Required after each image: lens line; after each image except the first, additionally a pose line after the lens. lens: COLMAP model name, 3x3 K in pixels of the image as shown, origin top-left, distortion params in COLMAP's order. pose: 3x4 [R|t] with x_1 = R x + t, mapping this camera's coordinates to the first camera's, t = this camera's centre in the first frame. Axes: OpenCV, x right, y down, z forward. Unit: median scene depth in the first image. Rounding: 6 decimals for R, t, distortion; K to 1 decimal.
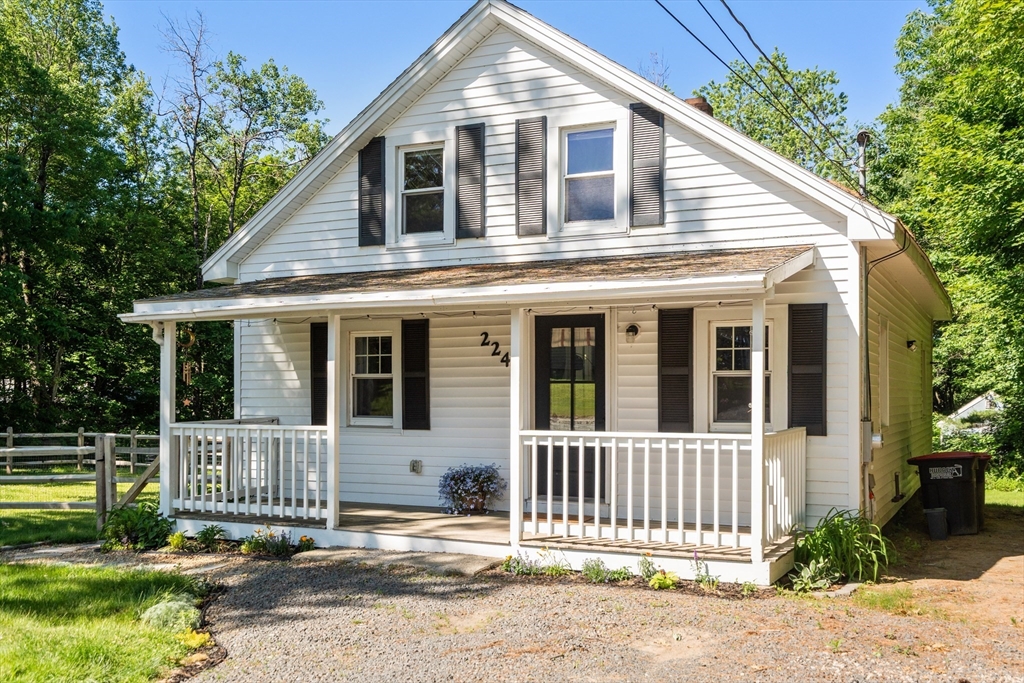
lens RADIAL K [[1029.1, 0, 511.3], [0, 1029.1, 385.0], [0, 0, 1]] dist [-0.001304, -0.002920]
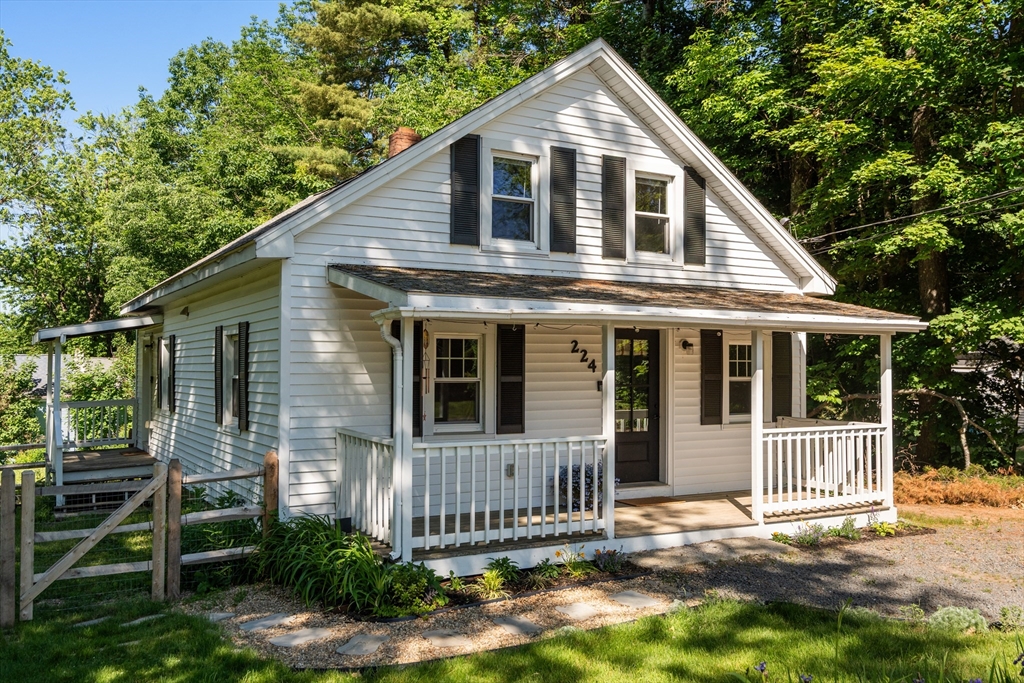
lens RADIAL K [[882.7, 0, 512.0], [0, 882.7, 341.5], [0, 0, 1]] dist [0.006993, 0.005008]
pose [[0.563119, 0.028873, 0.825871, -0.846277], [-0.007142, 0.999522, -0.030074, -0.021759], [-0.826345, 0.011037, 0.563056, 0.535308]]
